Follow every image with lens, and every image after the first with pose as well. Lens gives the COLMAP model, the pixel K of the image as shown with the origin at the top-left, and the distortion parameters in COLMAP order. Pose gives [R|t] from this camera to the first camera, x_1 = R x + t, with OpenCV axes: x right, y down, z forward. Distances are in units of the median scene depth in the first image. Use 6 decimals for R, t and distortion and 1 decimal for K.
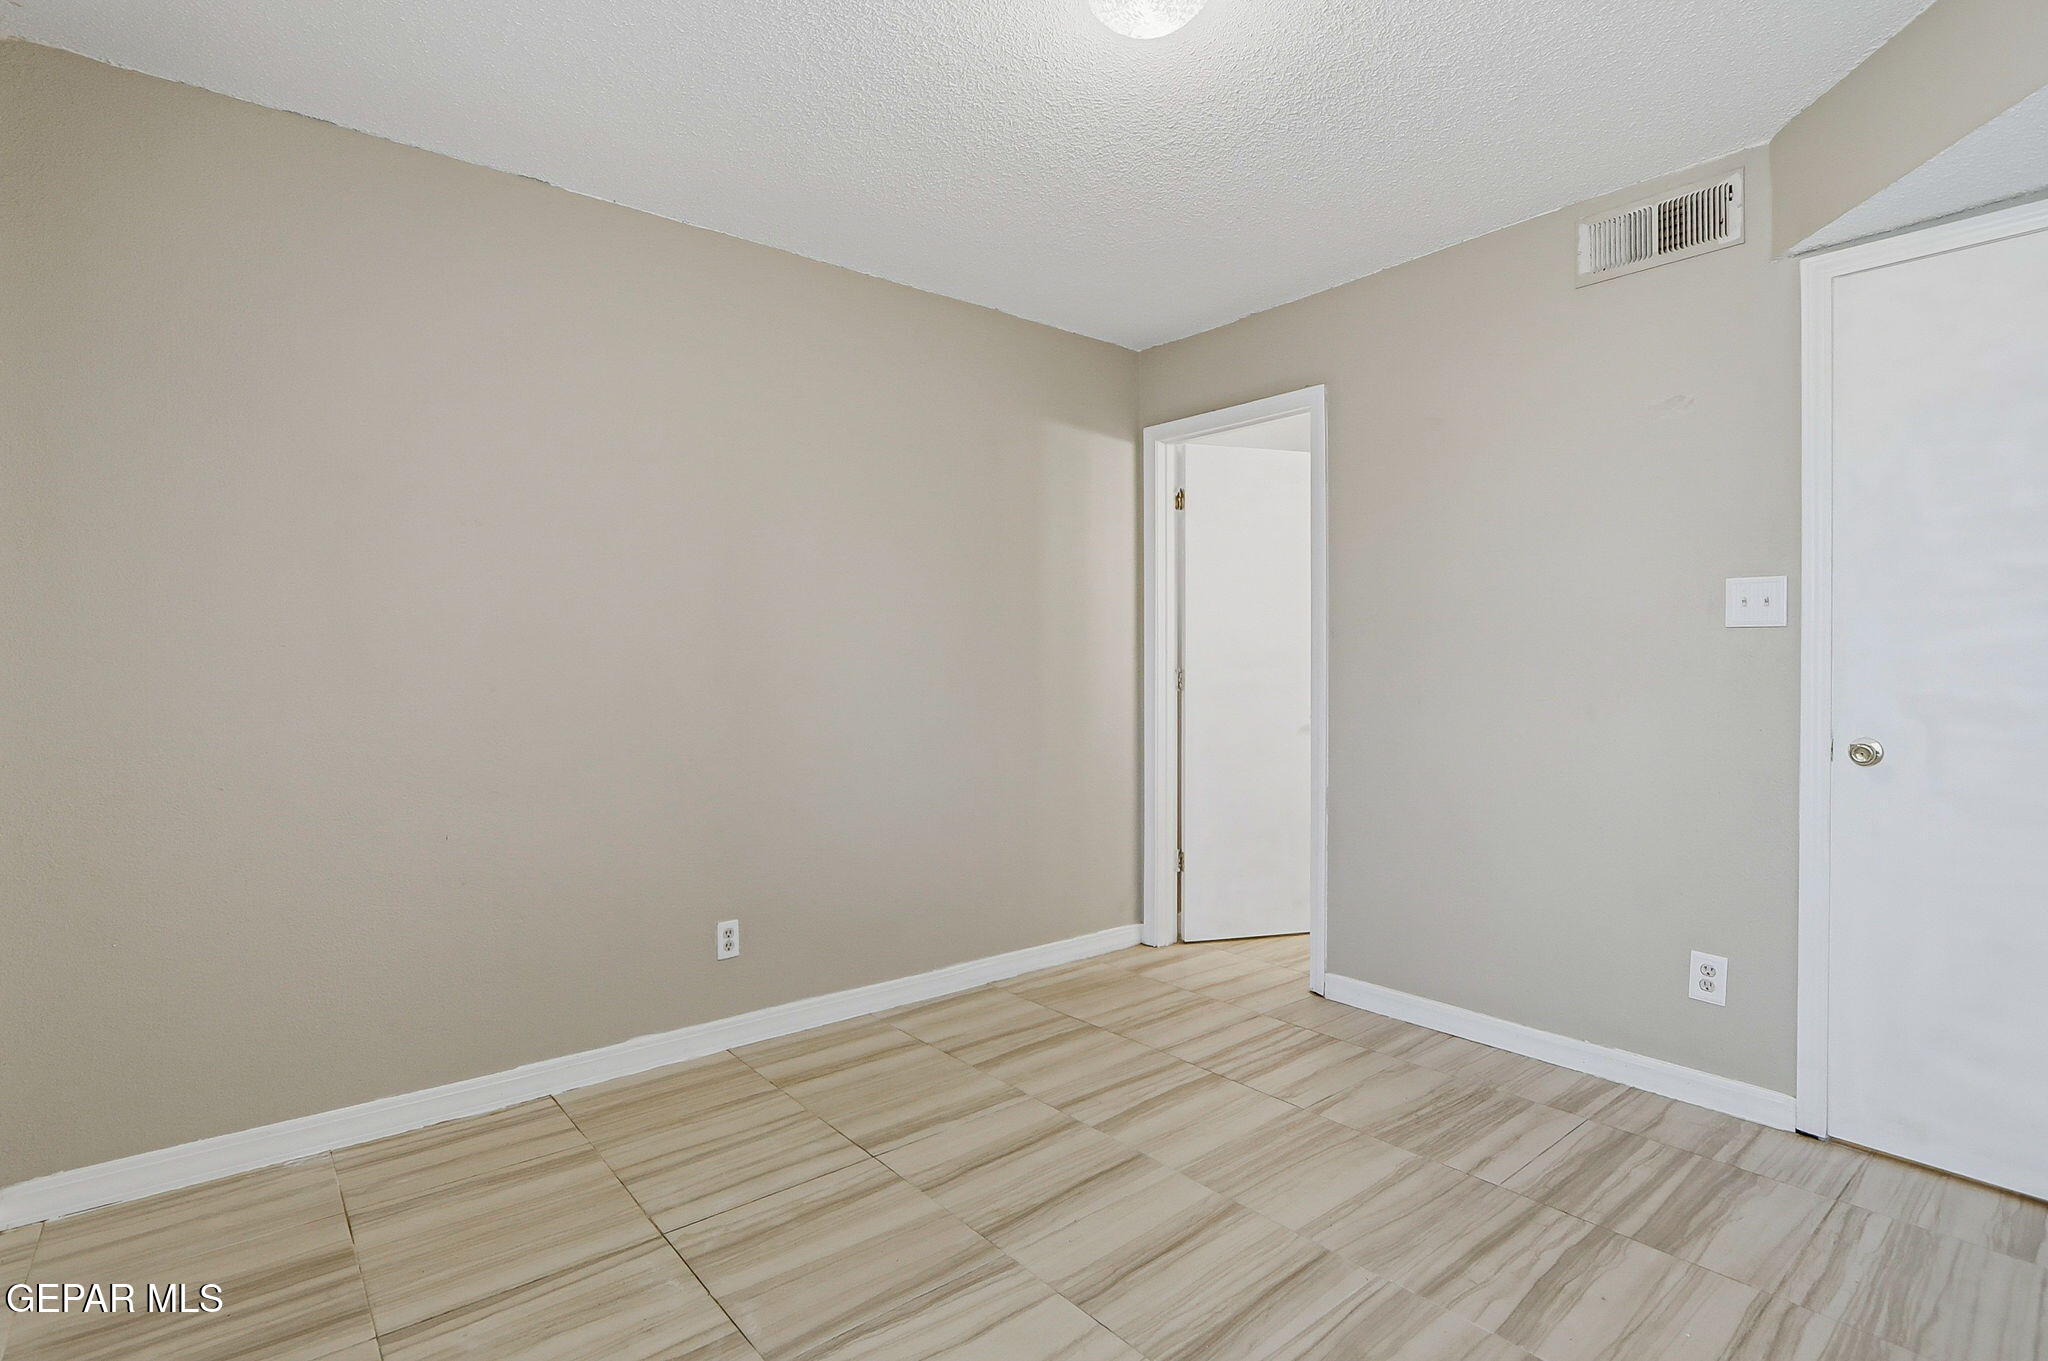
lens RADIAL K [[964.4, 0, 993.7], [0, 964.4, 647.6], [0, 0, 1]] dist [-0.016011, 0.001763]
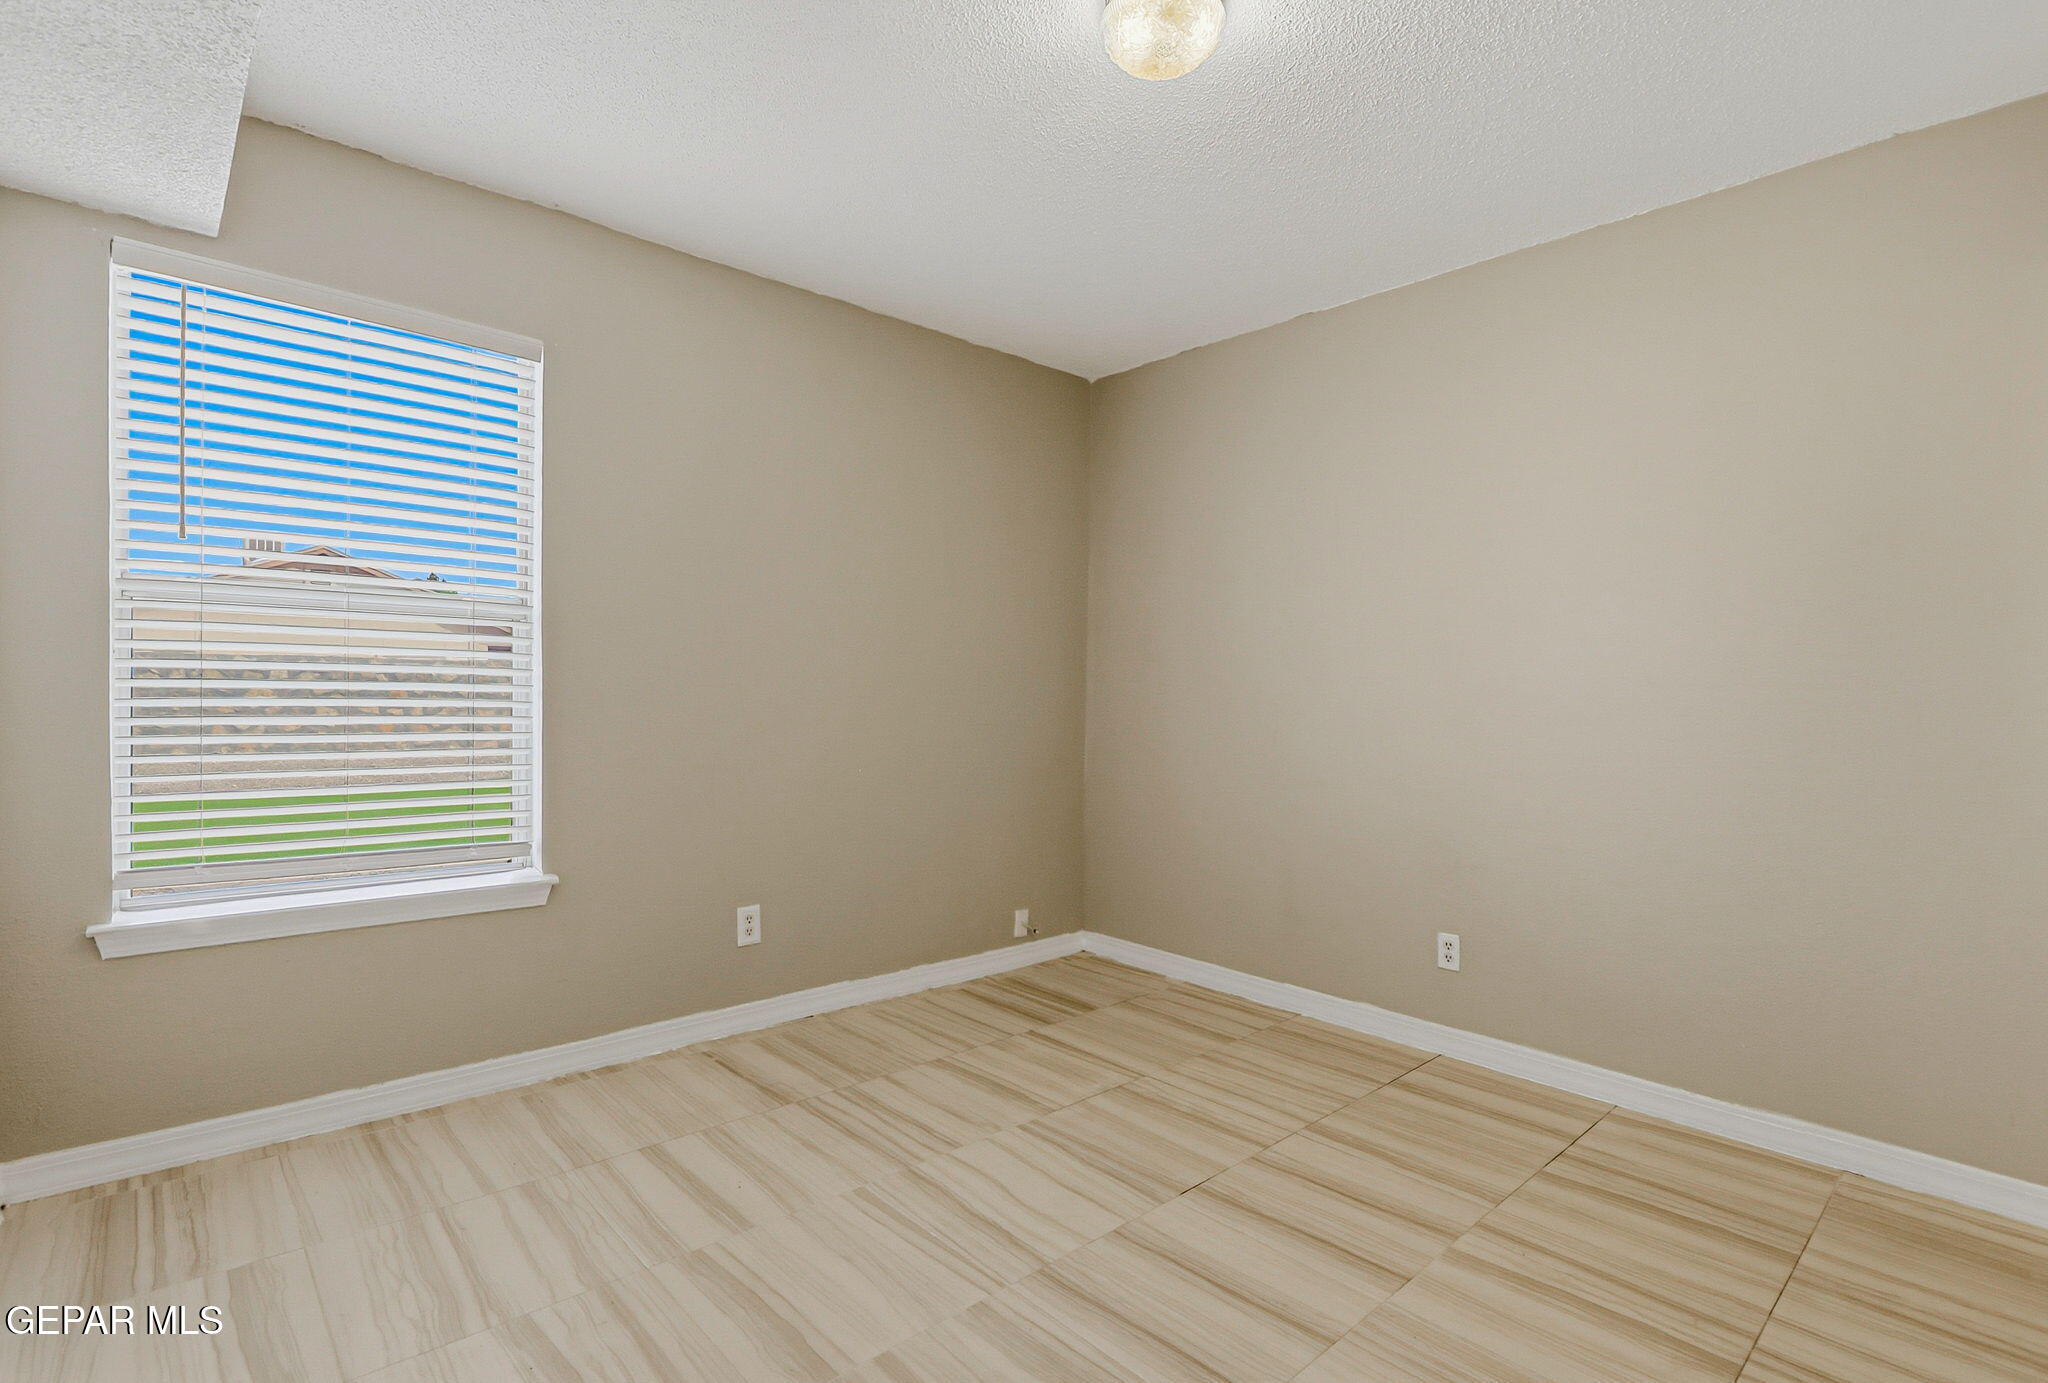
lens RADIAL K [[957.6, 0, 1029.8], [0, 957.6, 692.1], [0, 0, 1]] dist [-0.012958, -0.000587]
pose [[0.090893, 0.011652, -0.995792, 0.850033], [0.003759, 0.999920, 0.012043, 0.011163], [0.995854, -0.004838, 0.090842, 0.551417]]
